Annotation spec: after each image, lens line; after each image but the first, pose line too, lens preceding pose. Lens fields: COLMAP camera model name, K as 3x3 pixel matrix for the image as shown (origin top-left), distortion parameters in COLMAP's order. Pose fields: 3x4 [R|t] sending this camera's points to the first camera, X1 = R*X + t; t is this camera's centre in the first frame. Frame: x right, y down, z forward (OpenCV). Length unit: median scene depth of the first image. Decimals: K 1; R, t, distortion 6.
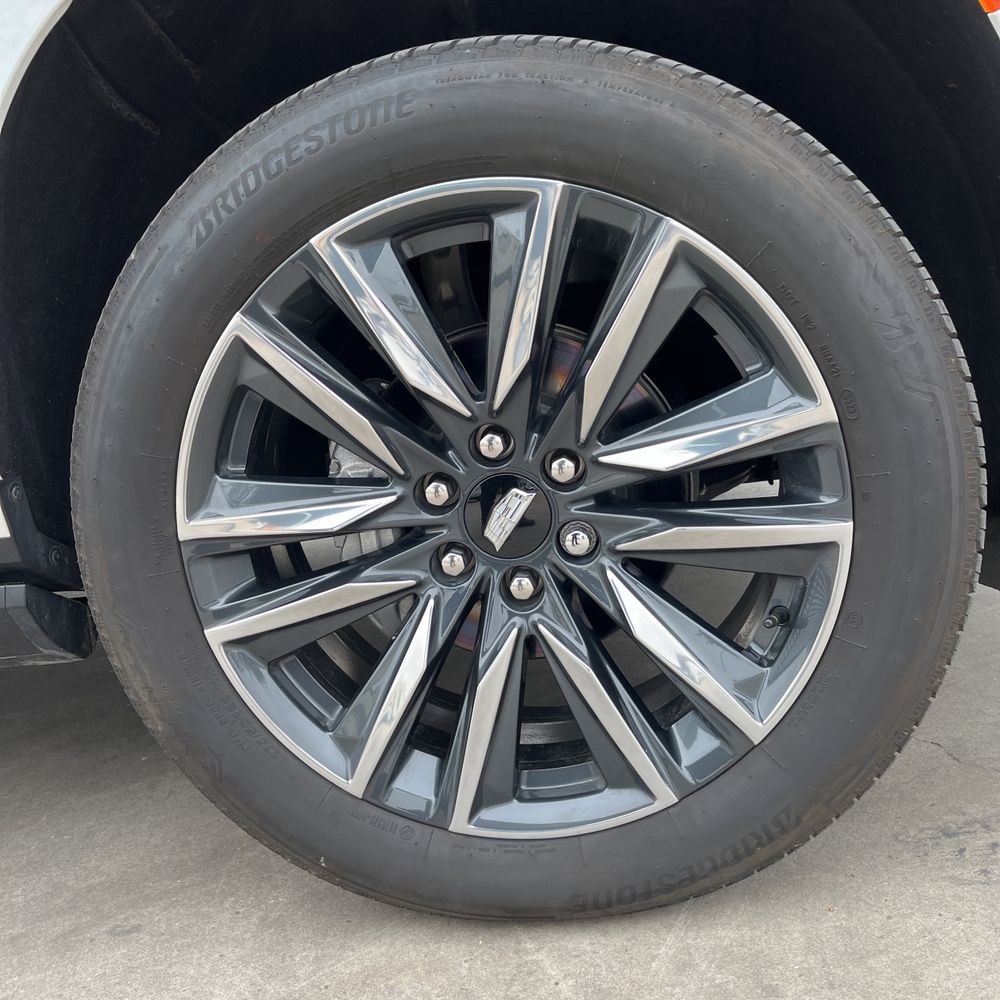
lens RADIAL K [[1029.9, 0, 494.6], [0, 1029.9, 502.9], [0, 0, 1]] dist [0.027237, 0.000000]
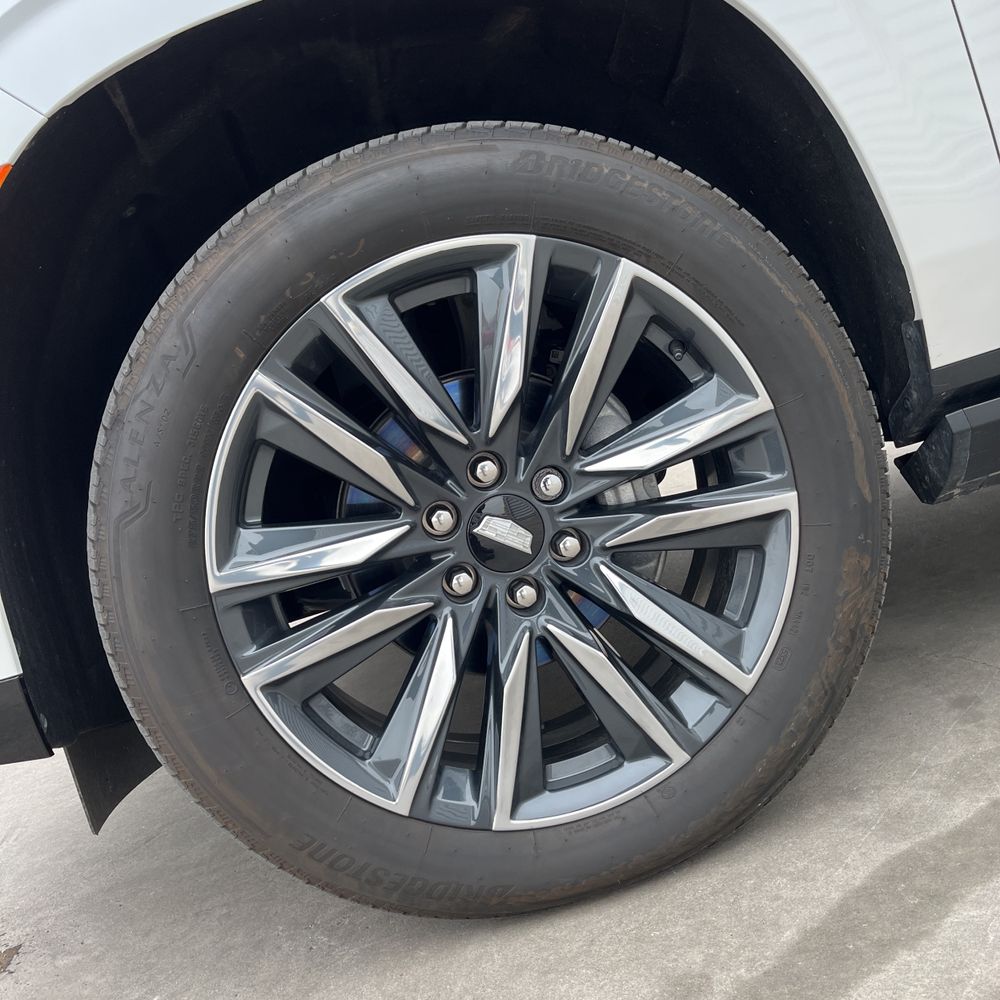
lens RADIAL K [[1029.9, 0, 499.6], [0, 1029.9, 500.2], [0, 0, 1]] dist [0.027237, 0.000000]
pose [[0.958852, -0.114764, 0.259677, -0.292591], [0.148860, 0.982074, -0.115636, 0.111386], [-0.241751, 0.149533, 0.958747, -0.083647]]
